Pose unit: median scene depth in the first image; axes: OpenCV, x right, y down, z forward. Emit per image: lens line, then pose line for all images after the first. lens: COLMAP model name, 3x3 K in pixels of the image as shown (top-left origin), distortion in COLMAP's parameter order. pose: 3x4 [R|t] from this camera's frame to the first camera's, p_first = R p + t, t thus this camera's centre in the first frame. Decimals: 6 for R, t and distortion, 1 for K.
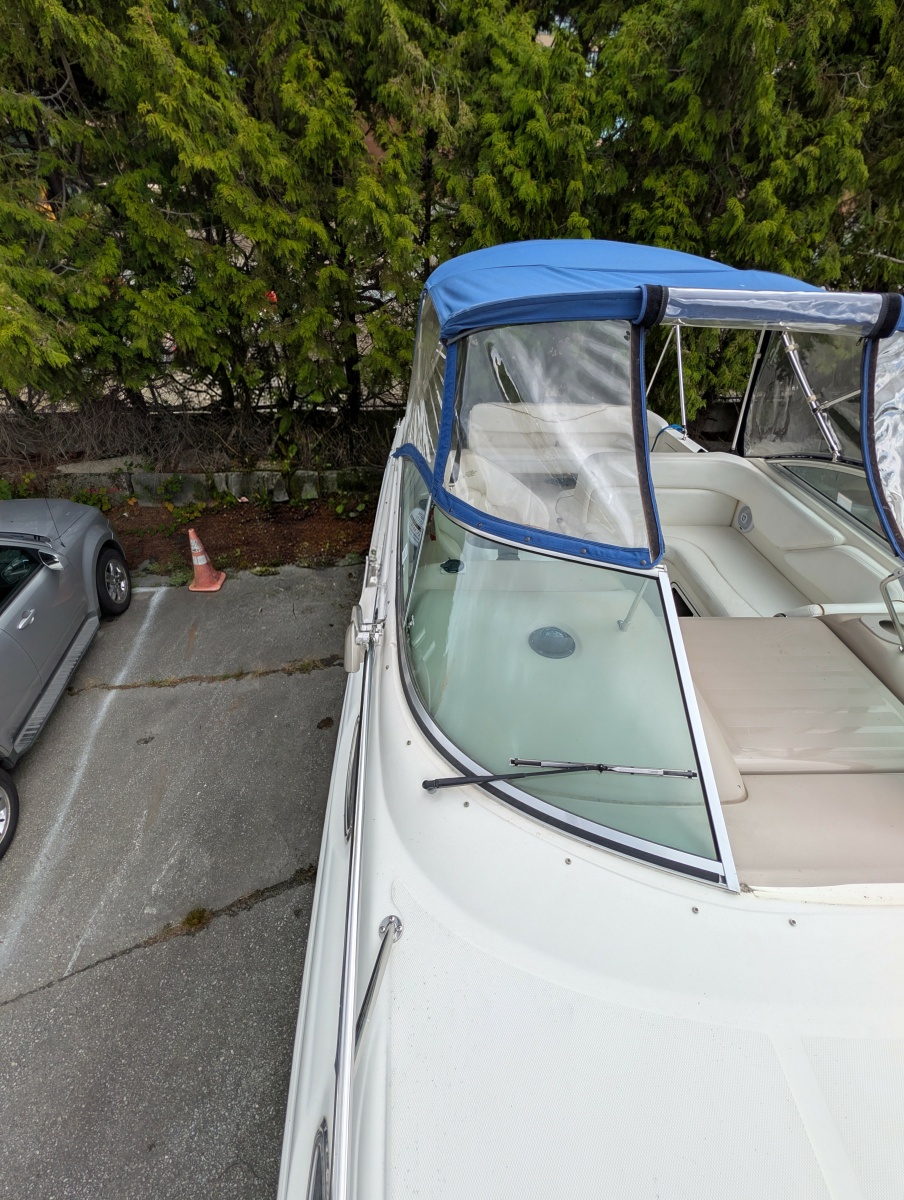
lens RADIAL K [[457.5, 0, 446.5], [0, 457.5, 605.2], [0, 0, 1]] dist [0.001814, 0.000587]
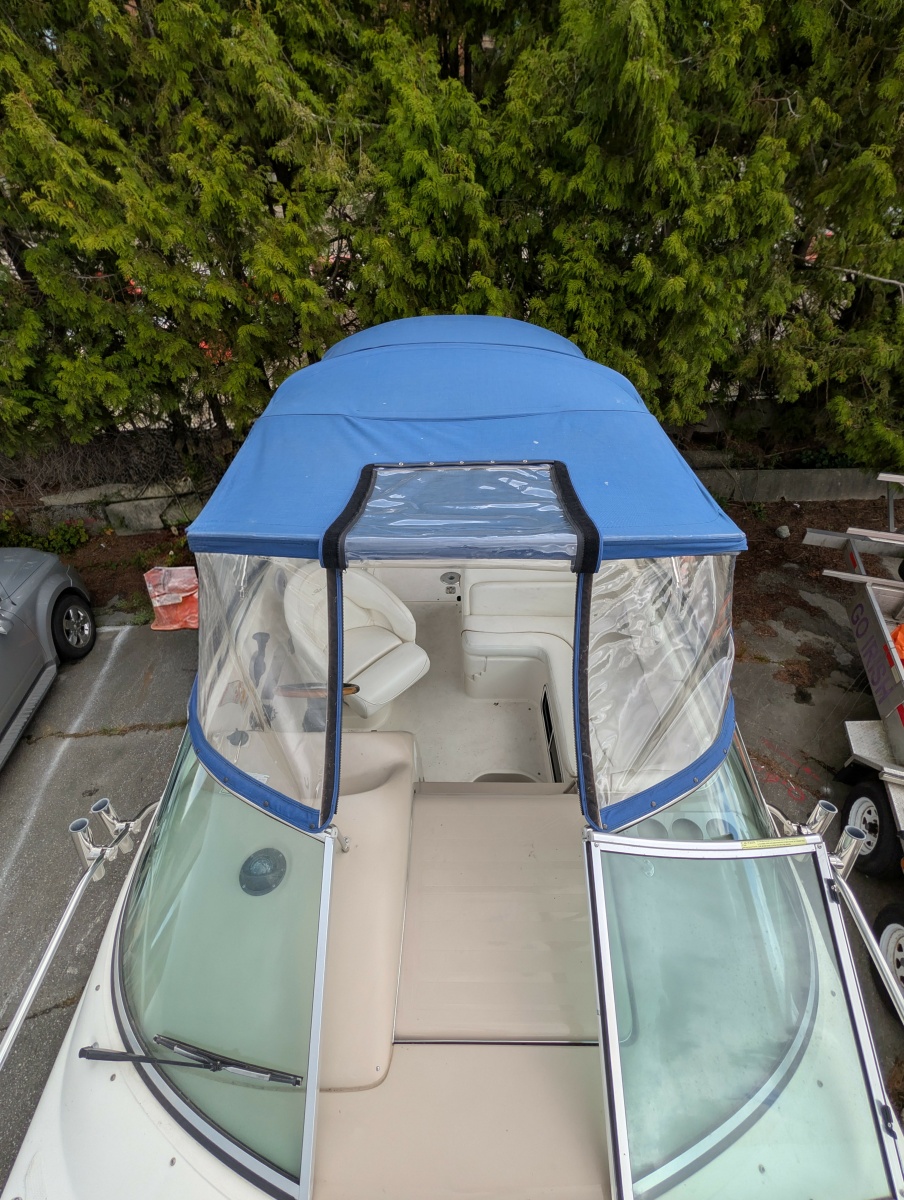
lens RADIAL K [[457.5, 0, 448.7], [0, 457.5, 602.9], [0, 0, 1]] dist [0.001814, 0.000587]
pose [[0.998153, -0.005490, -0.060503, 0.272949], [0.008496, 0.998736, 0.049541, -0.216113], [0.060154, -0.049963, 0.996938, 0.015246]]
